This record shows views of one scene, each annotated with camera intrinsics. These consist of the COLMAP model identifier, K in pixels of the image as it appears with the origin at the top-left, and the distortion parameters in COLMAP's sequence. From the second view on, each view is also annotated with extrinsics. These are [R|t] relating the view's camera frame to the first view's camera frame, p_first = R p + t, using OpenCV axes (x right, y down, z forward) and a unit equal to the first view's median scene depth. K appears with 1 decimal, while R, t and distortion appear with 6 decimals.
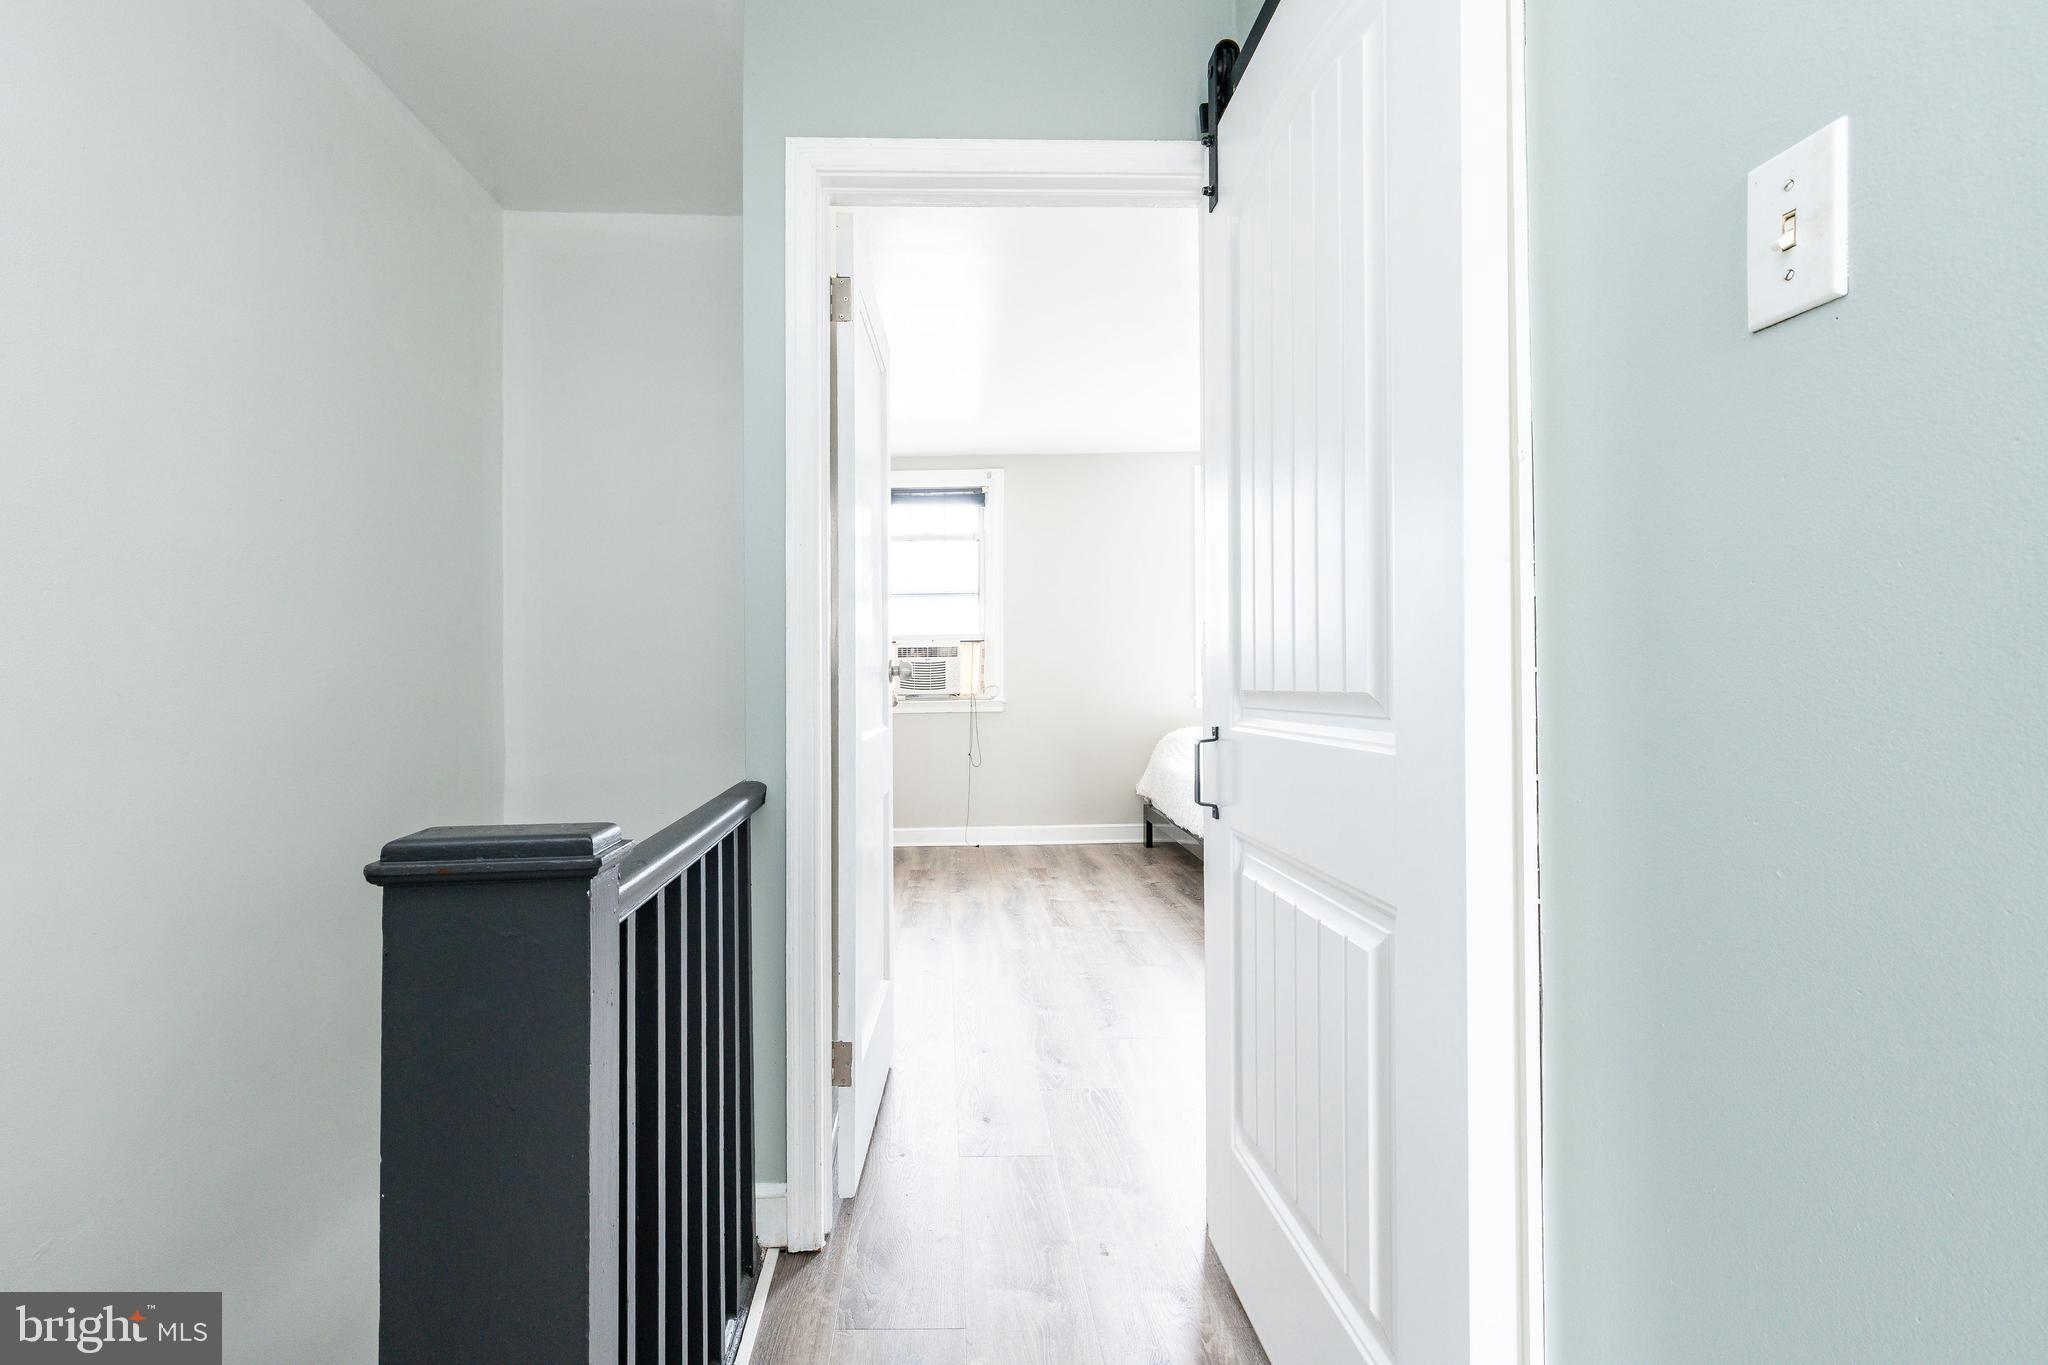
lens RADIAL K [[900.5, 0, 1024.0], [0, 900.5, 682.5], [0, 0, 1]] dist [0.003071, 0.000442]
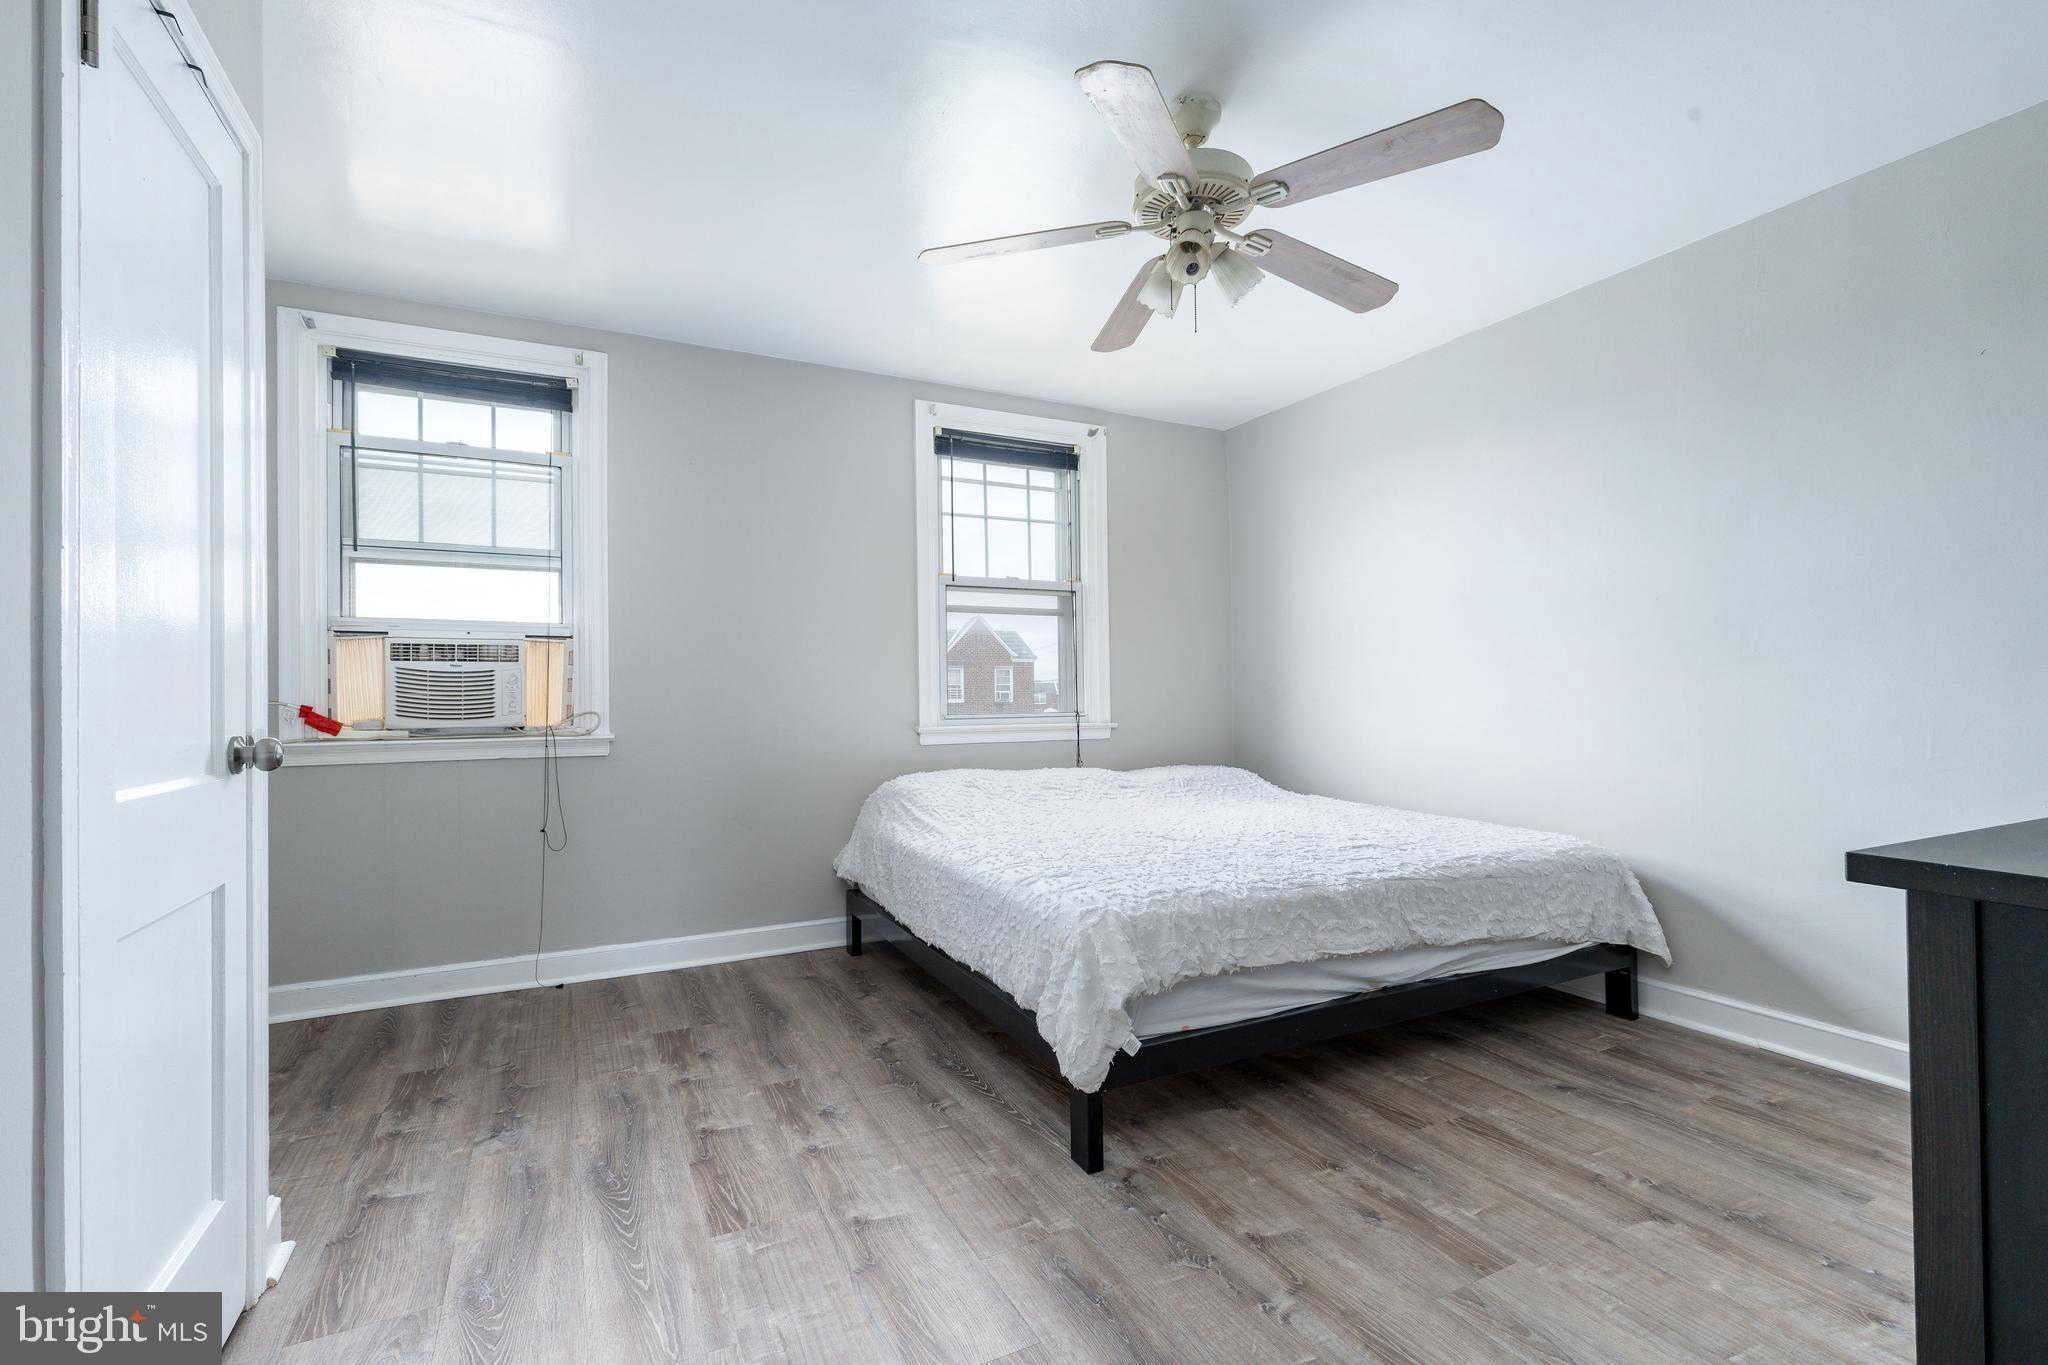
lens RADIAL K [[906.4, 0, 1069.2], [0, 906.4, 722.3], [0, 0, 1]] dist [0.003073, 0.000238]
pose [[0.909770, -0.007368, 0.415048, 0.005772], [-0.000120, 0.999838, 0.018012, -0.000662], [-0.415113, -0.016437, 0.909621, 0.335958]]
